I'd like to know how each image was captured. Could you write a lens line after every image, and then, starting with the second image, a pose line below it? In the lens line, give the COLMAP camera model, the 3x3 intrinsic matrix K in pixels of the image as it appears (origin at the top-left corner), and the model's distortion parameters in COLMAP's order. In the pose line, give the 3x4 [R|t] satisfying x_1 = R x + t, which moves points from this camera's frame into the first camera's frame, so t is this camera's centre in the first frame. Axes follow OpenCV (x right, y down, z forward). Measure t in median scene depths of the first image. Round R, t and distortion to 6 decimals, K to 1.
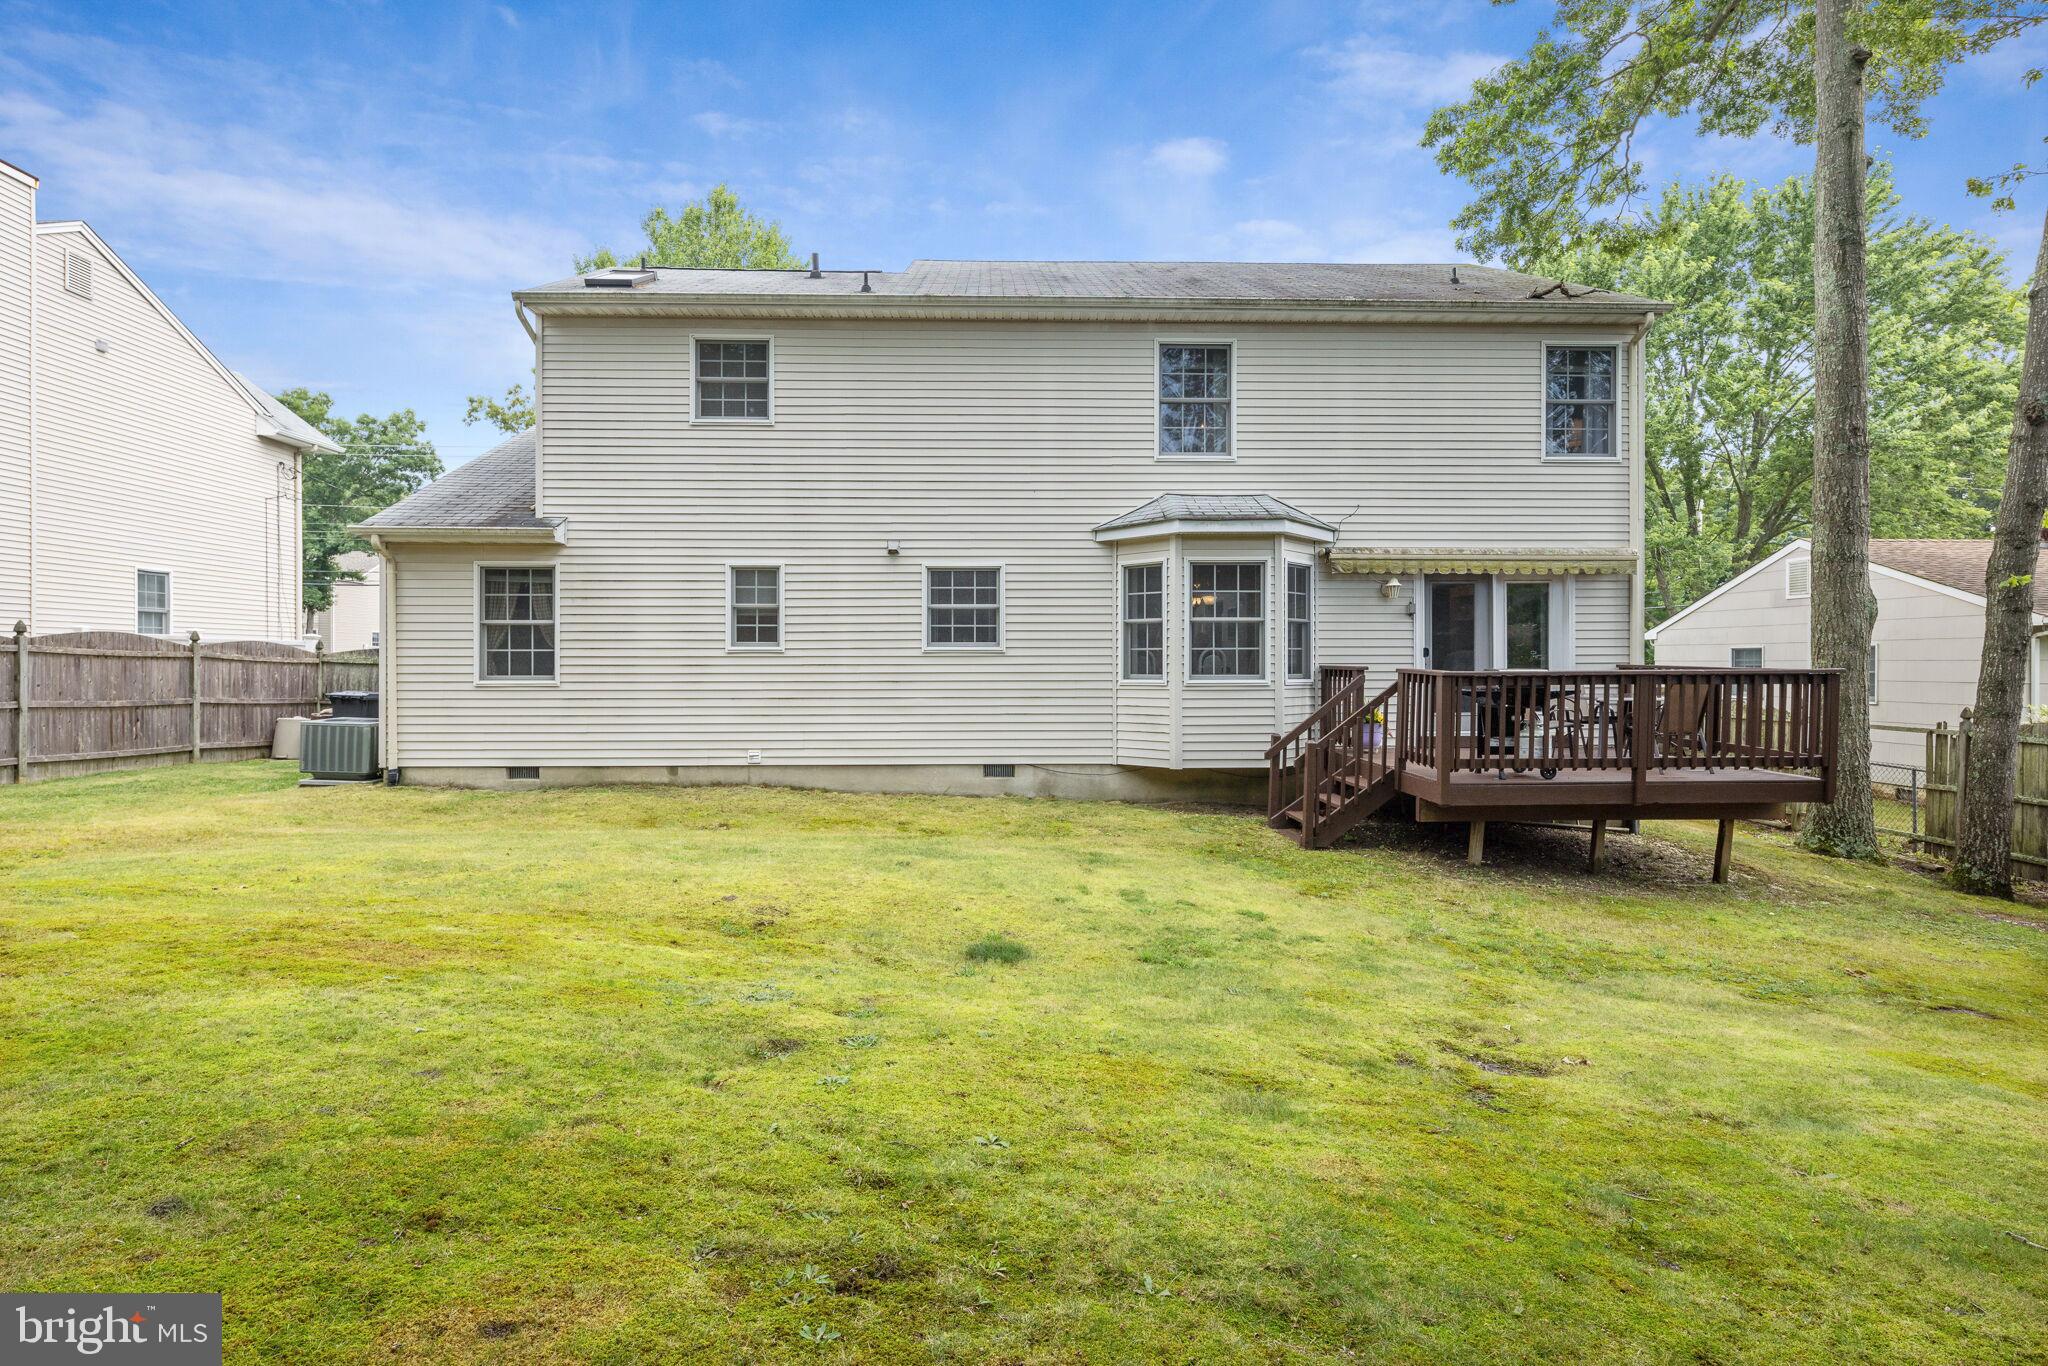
lens RADIAL K [[1020.5, 0, 1023.5], [0, 1020.5, 677.5], [0, 0, 1]] dist [-0.001048, -0.002354]
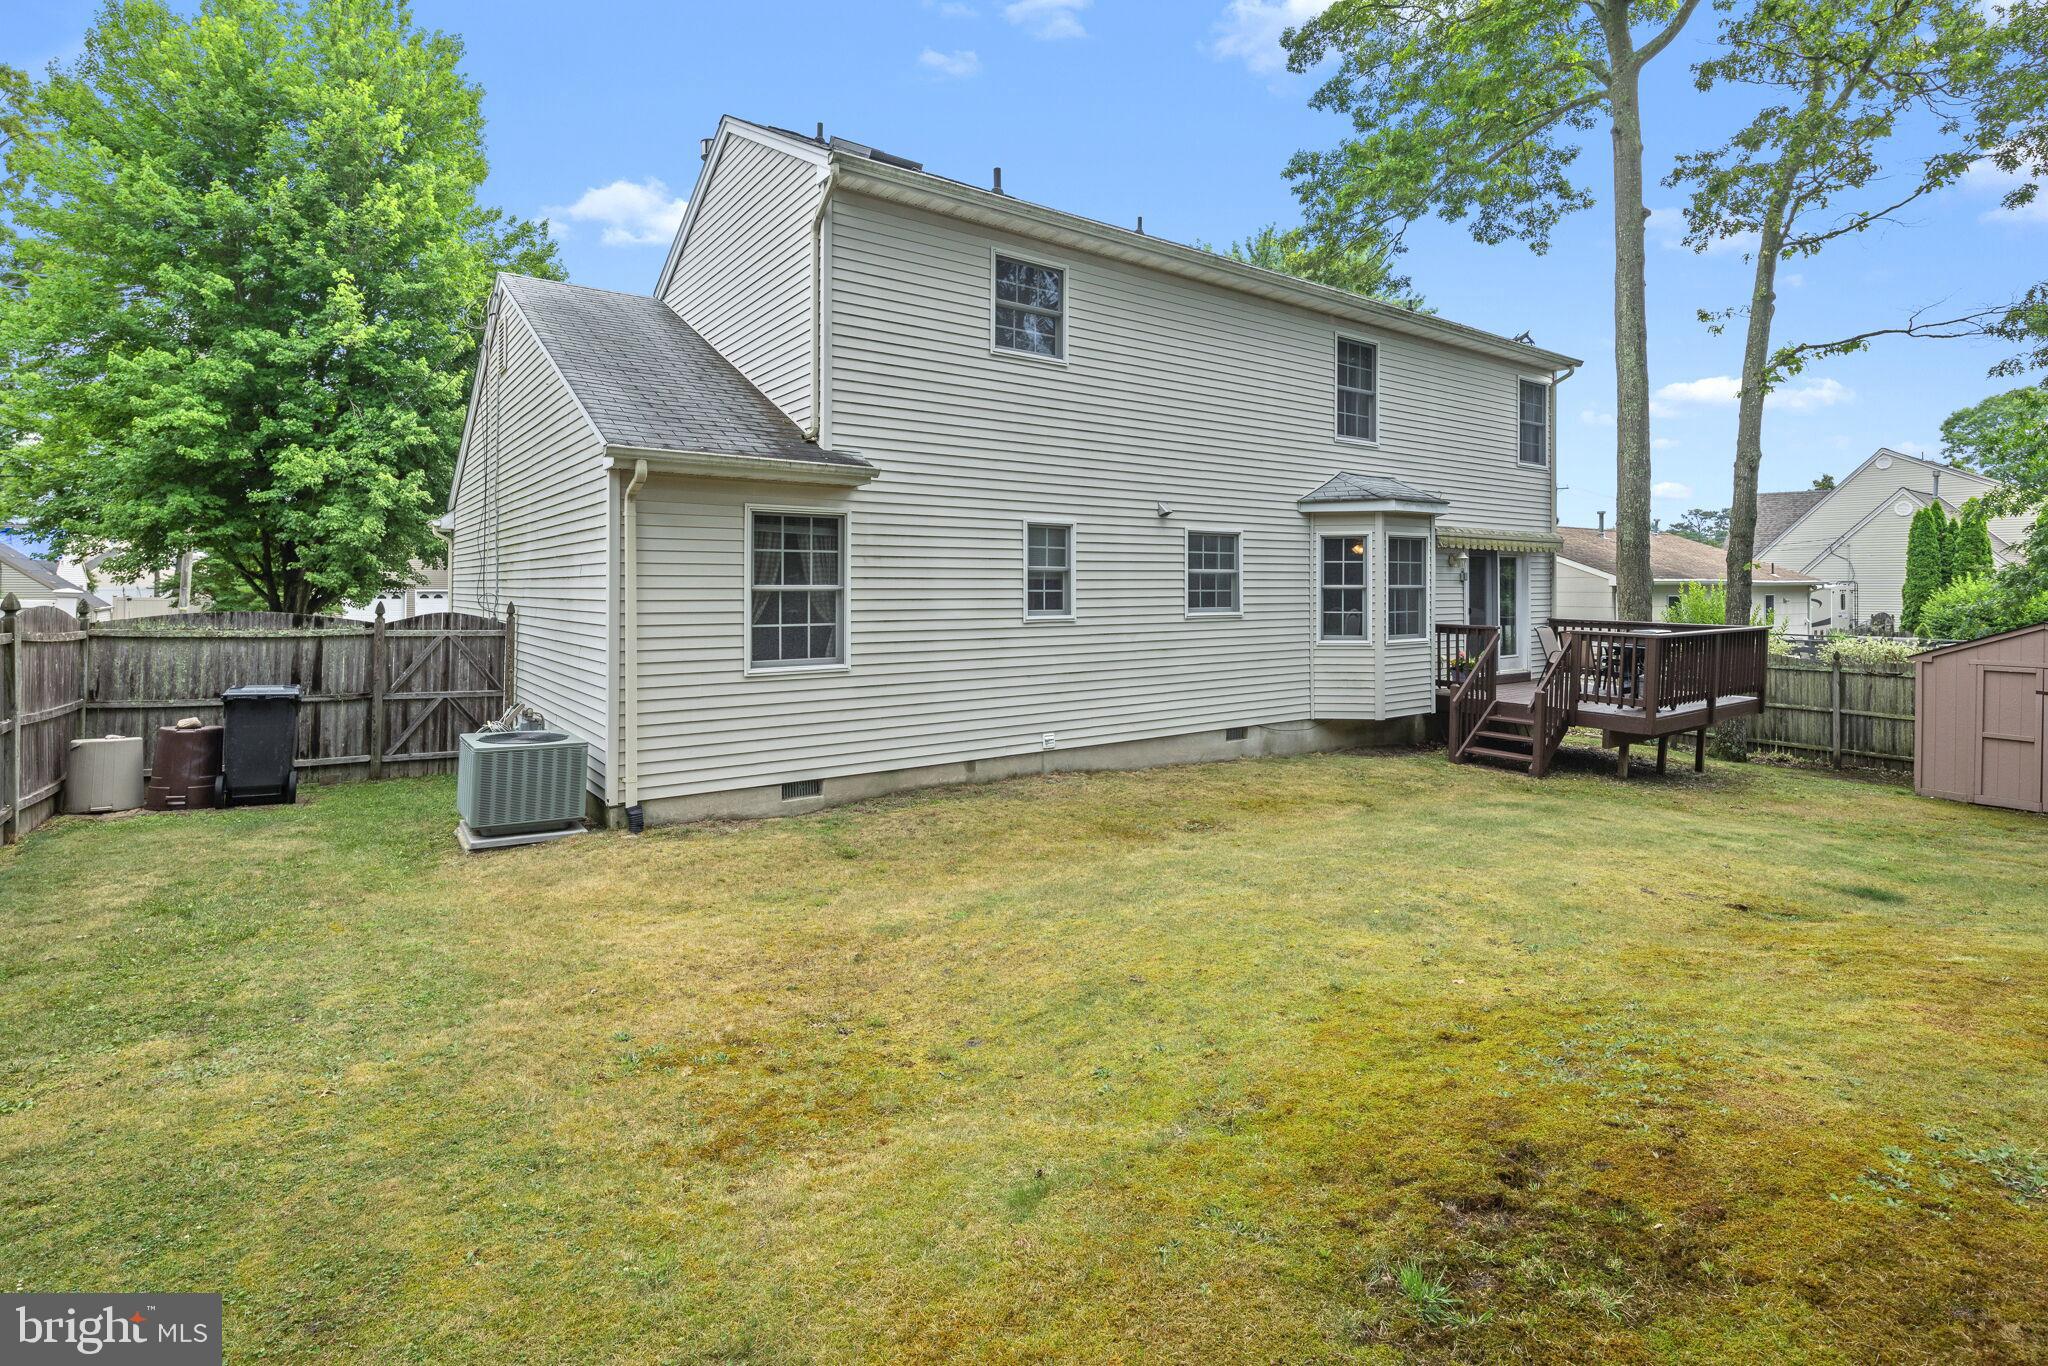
lens RADIAL K [[1020.5, 0, 1040.1], [0, 1020.5, 587.2], [0, 0, 1]] dist [-0.001048, -0.002354]
pose [[0.814798, 0.000604, 0.579744, -0.778806], [0.005269, 0.999950, -0.008446, -0.047148], [-0.579721, 0.009936, 0.814755, 0.288942]]
